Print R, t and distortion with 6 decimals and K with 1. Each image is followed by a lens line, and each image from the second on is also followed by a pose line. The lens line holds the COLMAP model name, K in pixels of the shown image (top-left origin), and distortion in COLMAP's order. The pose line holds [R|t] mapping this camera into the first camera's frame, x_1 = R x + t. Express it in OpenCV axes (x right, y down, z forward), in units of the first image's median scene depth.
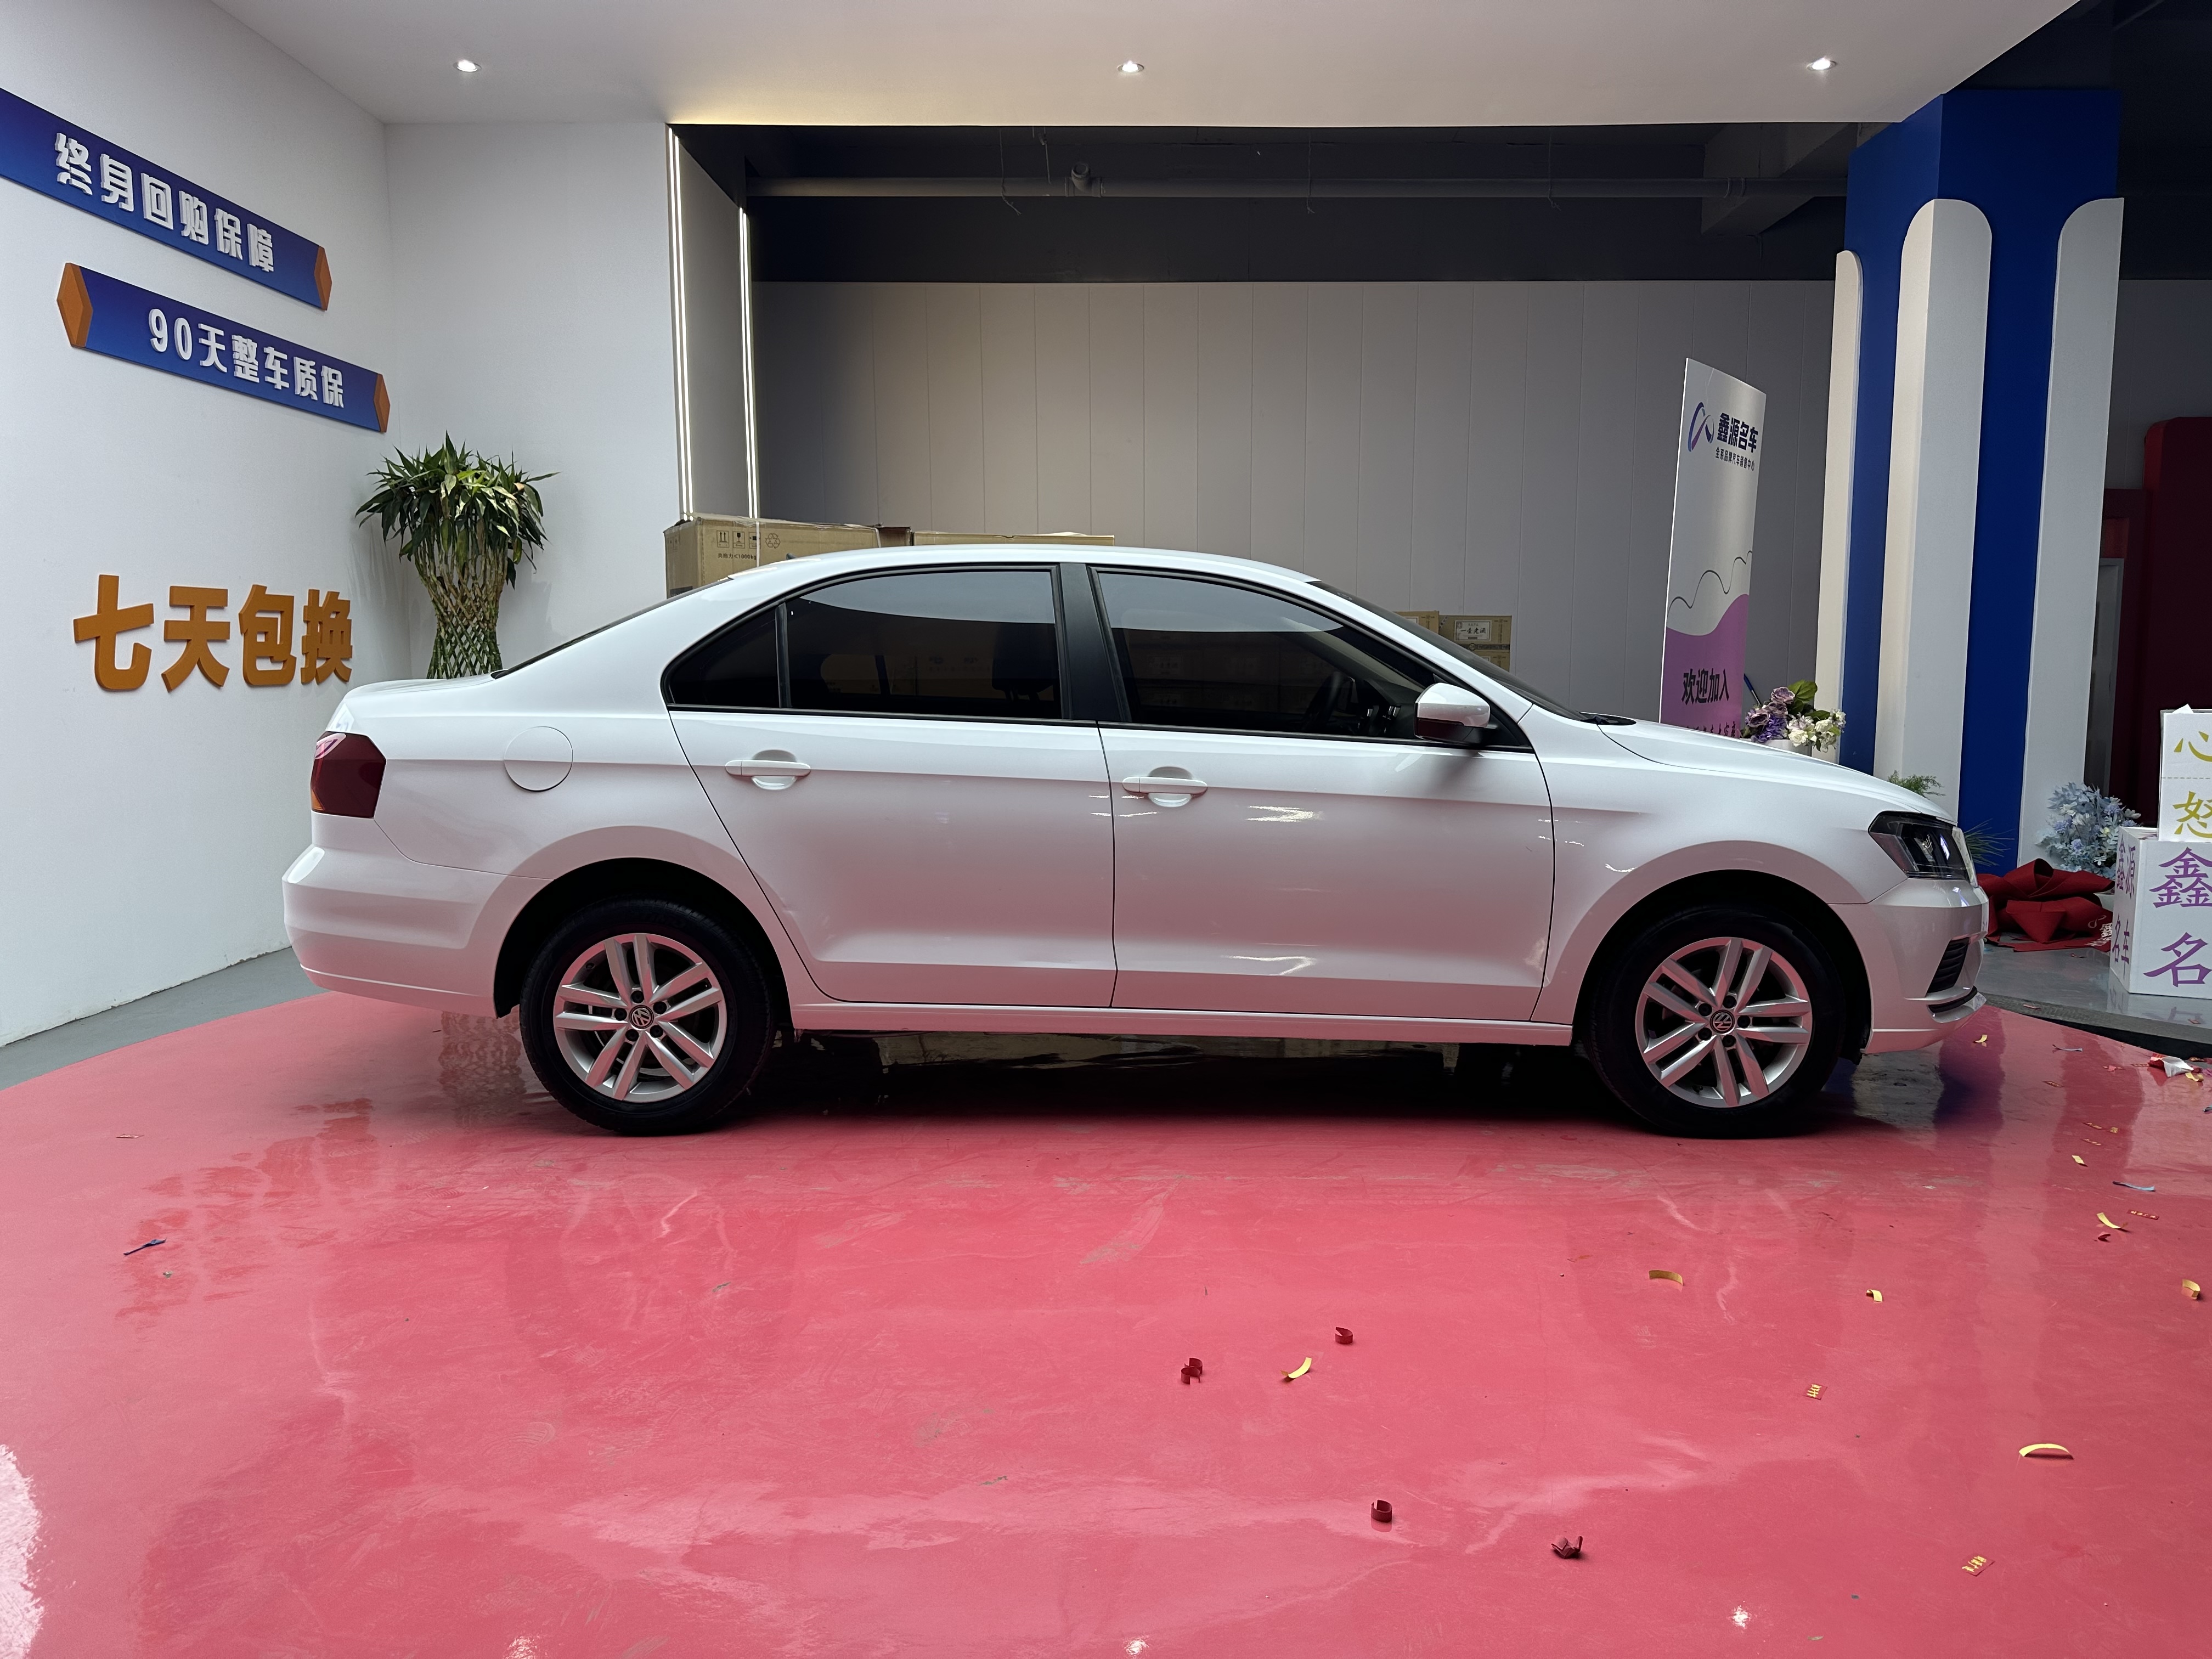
lens RADIAL K [[1581.8, 0, 1118.3], [0, 1581.8, 821.0], [0, 0, 1]] dist [0.021931, -0.028563]
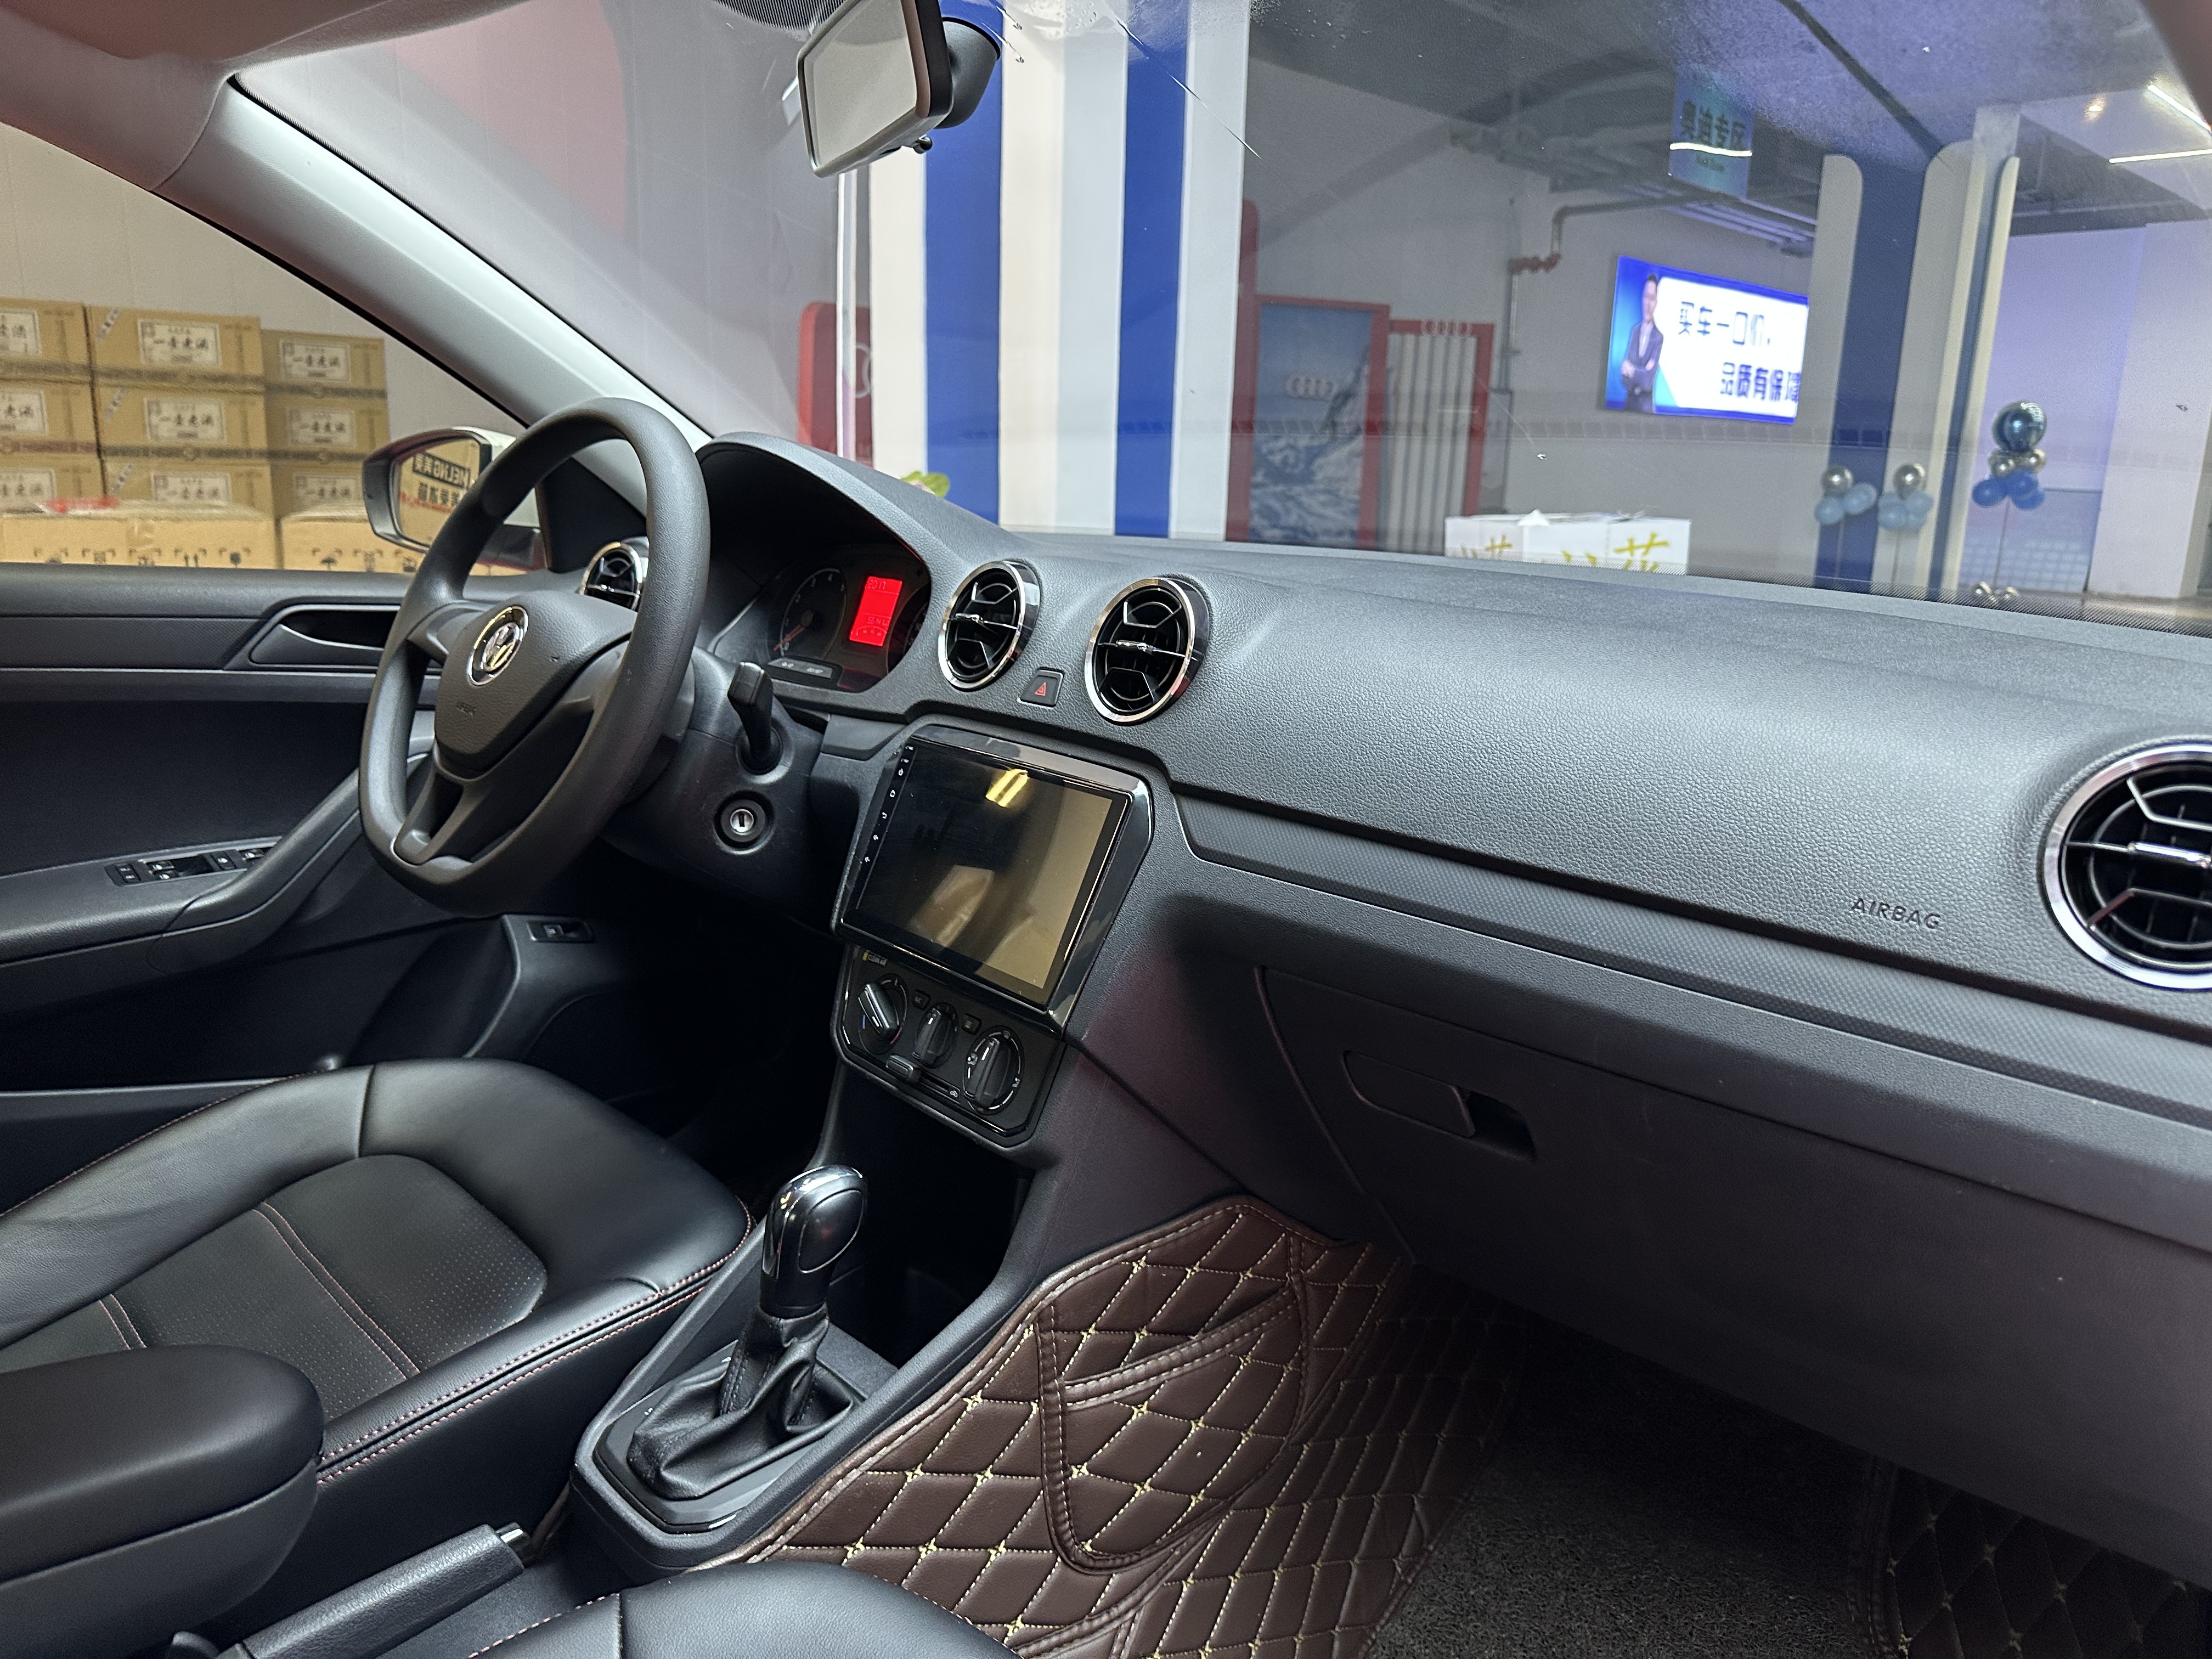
lens RADIAL K [[1581.8, 0, 1117.2], [0, 1581.8, 832.2], [0, 0, 1]] dist [0.021931, -0.028563]
pose [[0.707845, -0.144086, 0.691516, 0.017192], [0.042085, 0.985838, 0.162334, -0.052980], [-0.705113, -0.085805, 0.703885, 0.592363]]
